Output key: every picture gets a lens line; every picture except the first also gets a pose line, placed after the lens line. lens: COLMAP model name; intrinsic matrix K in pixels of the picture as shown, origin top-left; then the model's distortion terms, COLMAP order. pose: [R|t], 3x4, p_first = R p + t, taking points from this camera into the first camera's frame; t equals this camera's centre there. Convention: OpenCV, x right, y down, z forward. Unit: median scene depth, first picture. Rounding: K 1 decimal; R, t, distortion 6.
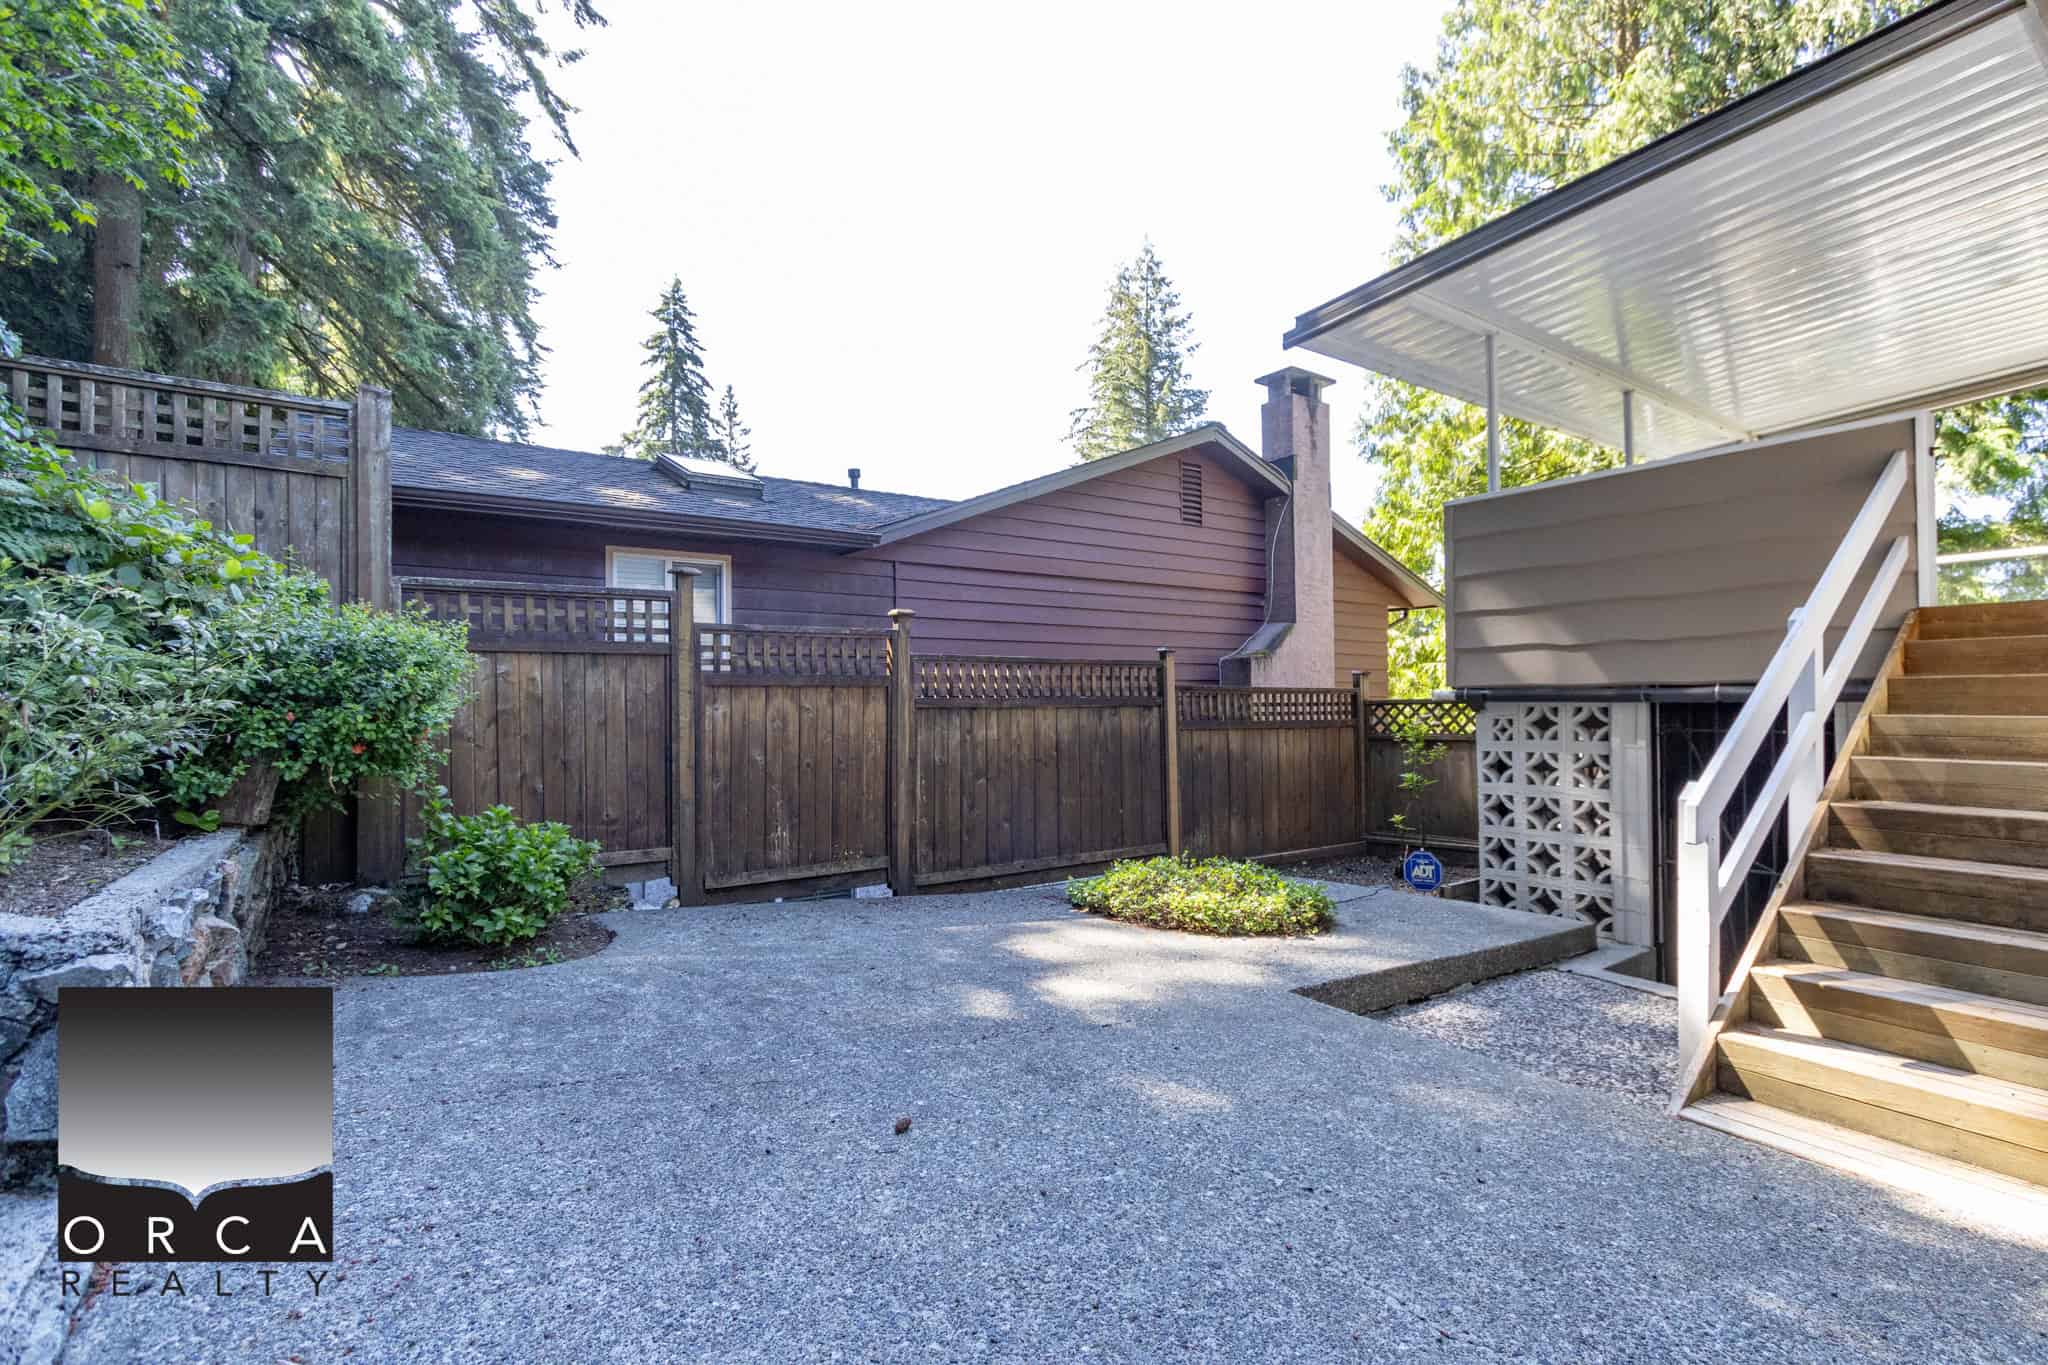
lens RADIAL K [[949.6, 0, 1029.4], [0, 949.6, 689.0], [0, 0, 1]] dist [-0.003520, 0.000073]
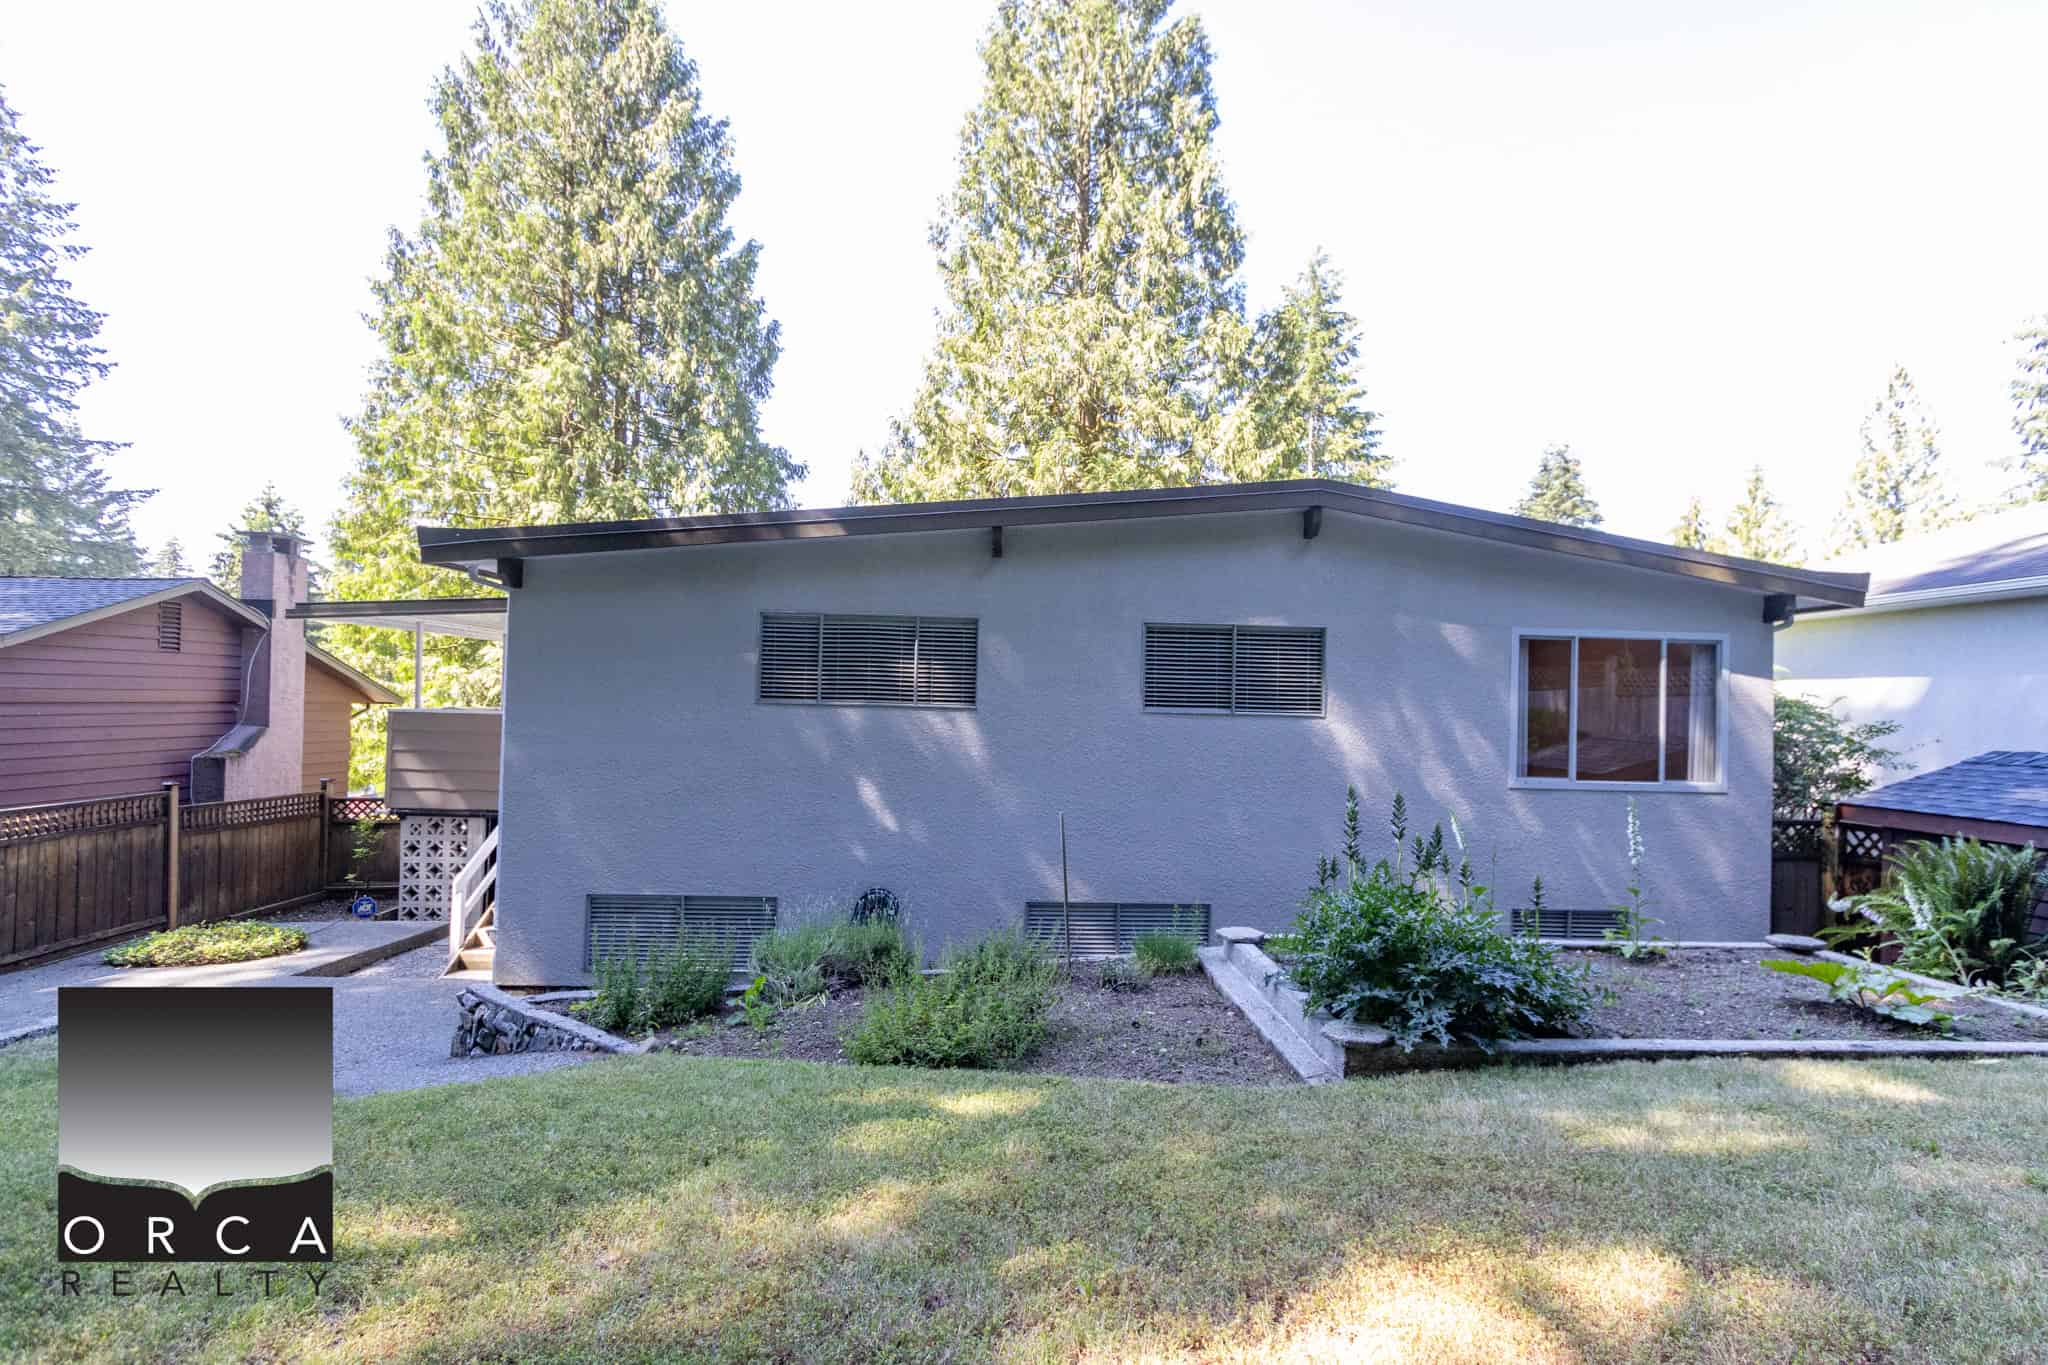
lens RADIAL K [[917.4, 0, 1039.3], [0, 917.4, 695.8], [0, 0, 1]] dist [0.002694, -0.000217]
pose [[0.536517, 0.031356, 0.843307, -0.393236], [-0.037559, 0.999206, -0.013257, -0.241285], [-0.843053, -0.024562, 0.537269, -1.034565]]
